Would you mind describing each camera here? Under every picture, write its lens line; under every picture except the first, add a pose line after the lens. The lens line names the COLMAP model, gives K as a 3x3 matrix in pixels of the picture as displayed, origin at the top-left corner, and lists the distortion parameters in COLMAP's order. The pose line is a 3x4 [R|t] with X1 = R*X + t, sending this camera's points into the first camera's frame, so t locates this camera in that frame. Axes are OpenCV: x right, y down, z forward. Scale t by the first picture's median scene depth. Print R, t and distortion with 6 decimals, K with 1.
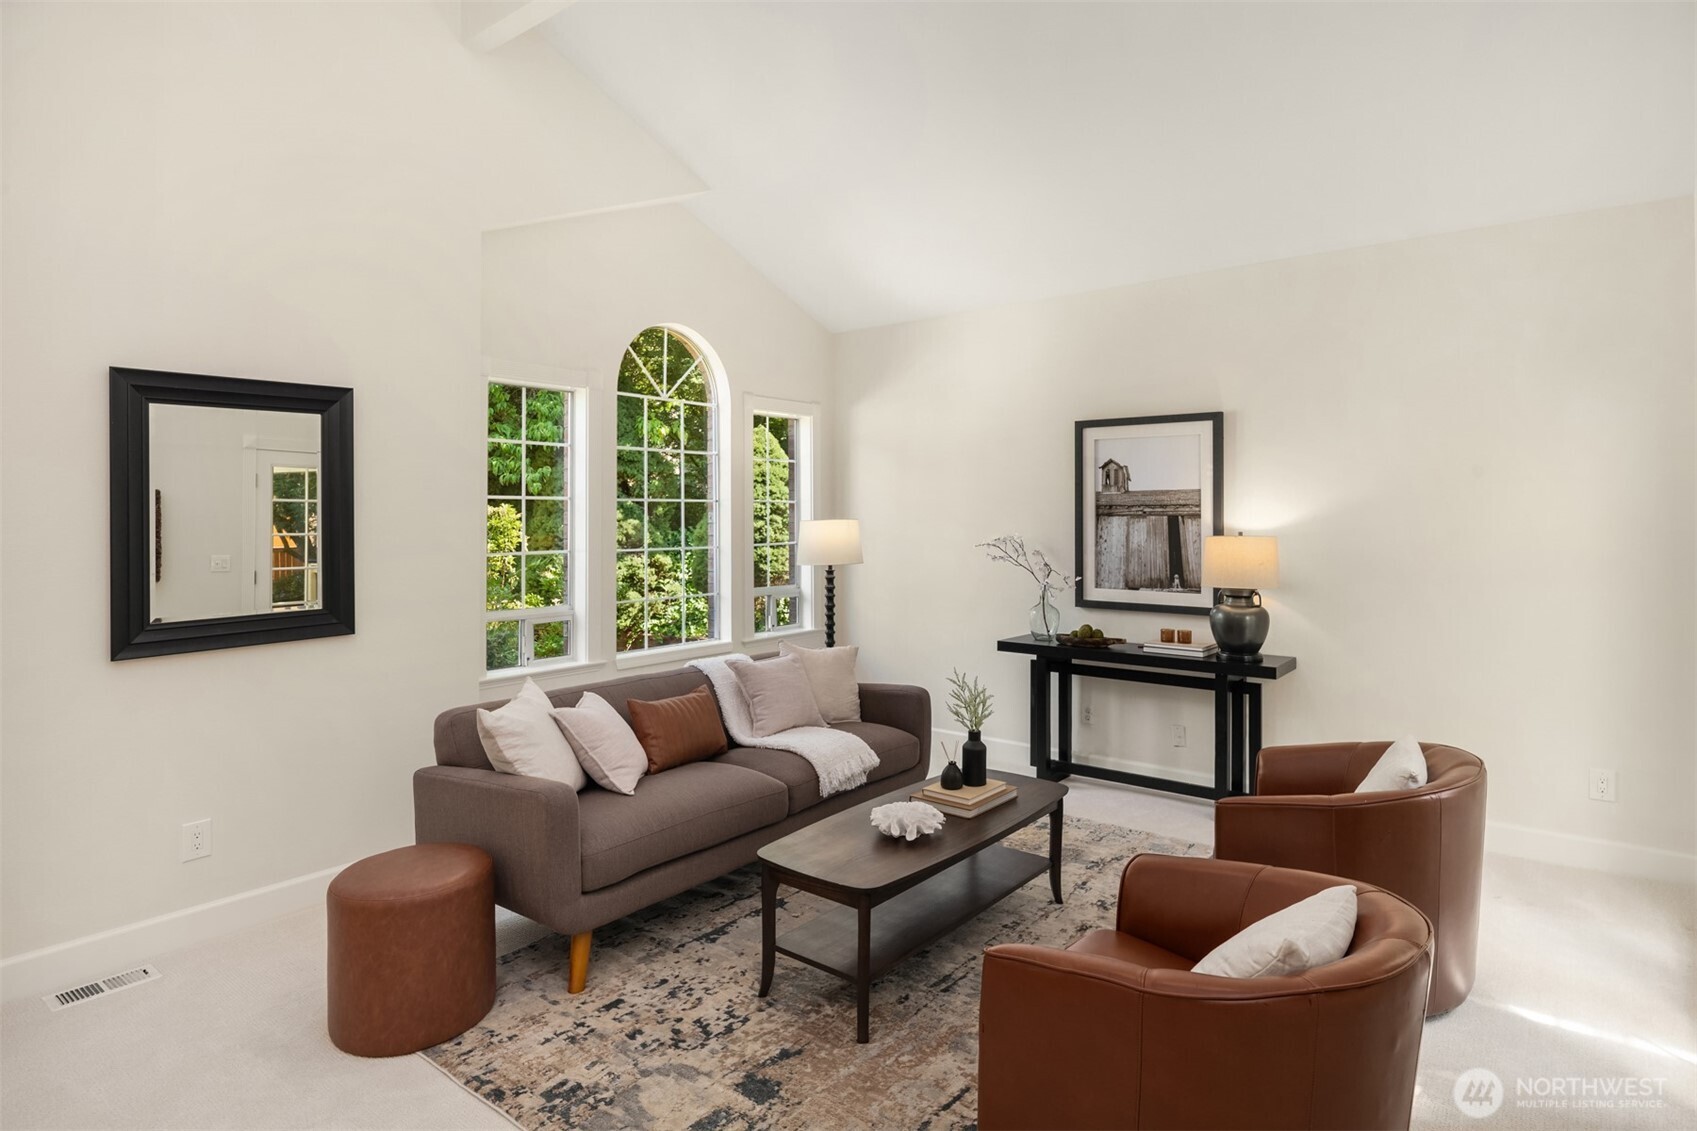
lens RADIAL K [[920.4, 0, 865.5], [0, 920.4, 499.4], [0, 0, 1]] dist [-0.000892, -0.005884]
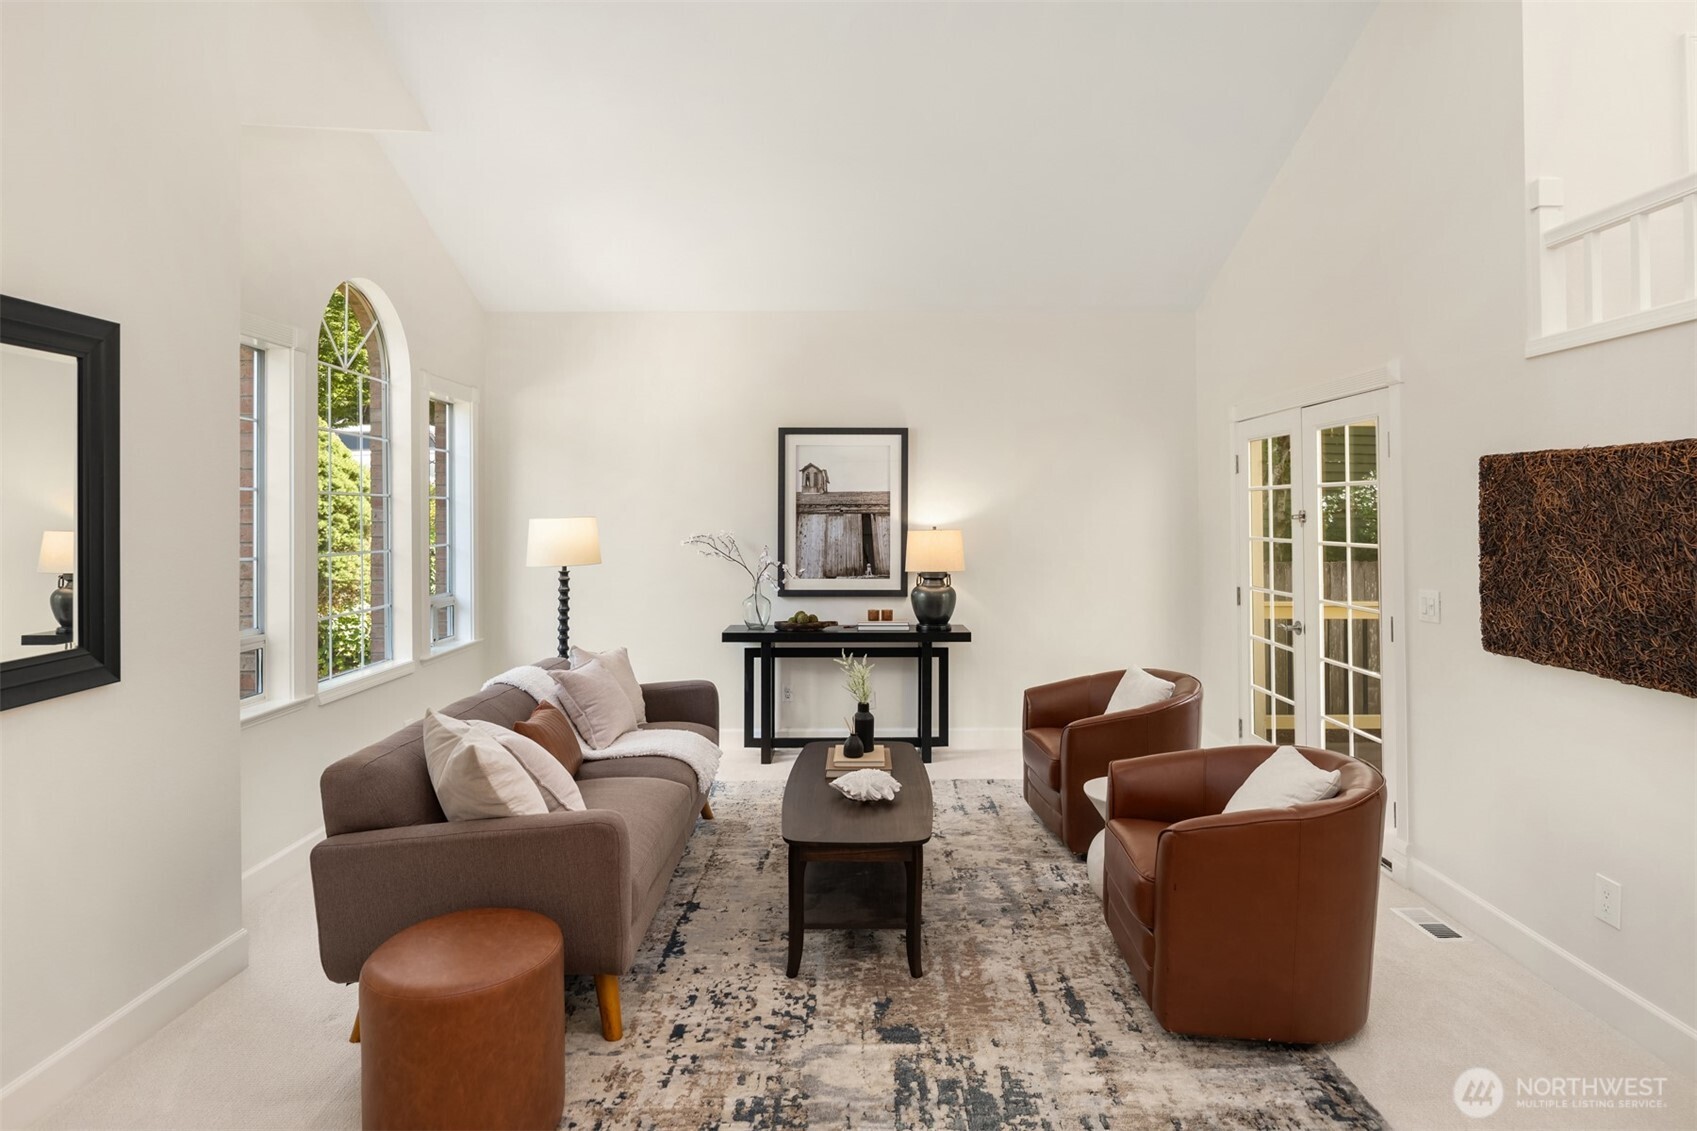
lens RADIAL K [[920.4, 0, 858.3], [0, 920.4, 501.7], [0, 0, 1]] dist [-0.000892, -0.005884]
pose [[0.780098, 0.010120, 0.625576, -0.430352], [-0.010473, 0.999940, -0.003117, 0.006587], [-0.625570, -0.004120, 0.780157, 0.093501]]
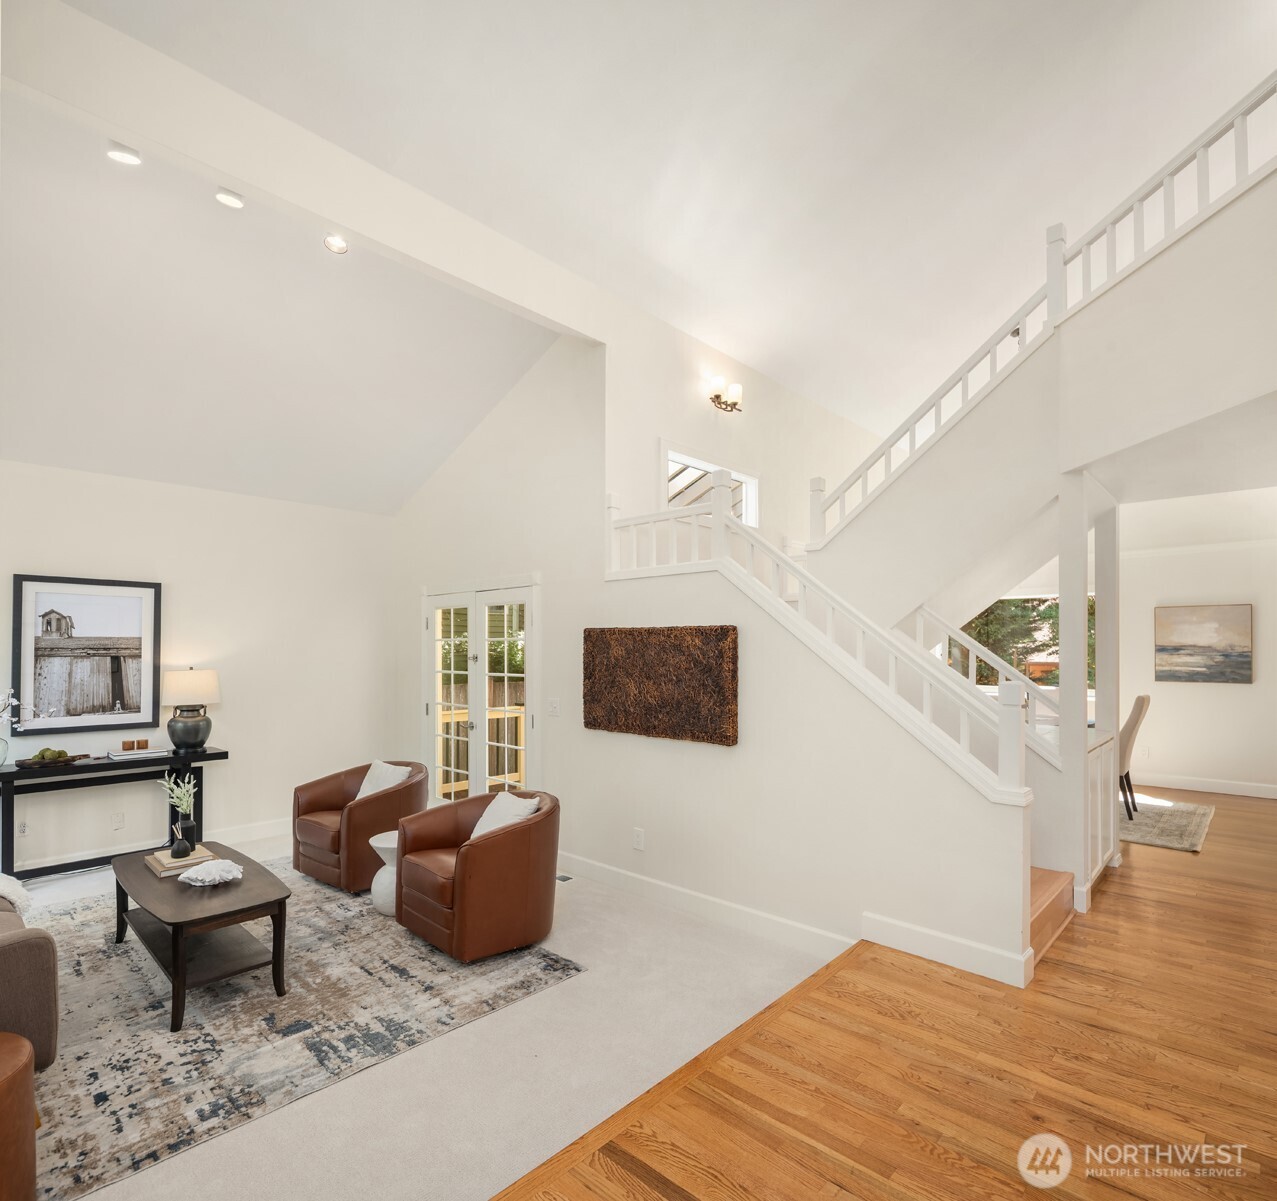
lens RADIAL K [[693.0, 0, 662.0], [0, 693.0, 639.4], [0, 0, 1]] dist [-0.015720, -0.001973]
pose [[0.058428, 0.016328, 0.998158, -0.636862], [-0.016386, 0.999747, -0.015395, -0.004578], [-0.998157, -0.015457, 0.058680, 0.164847]]
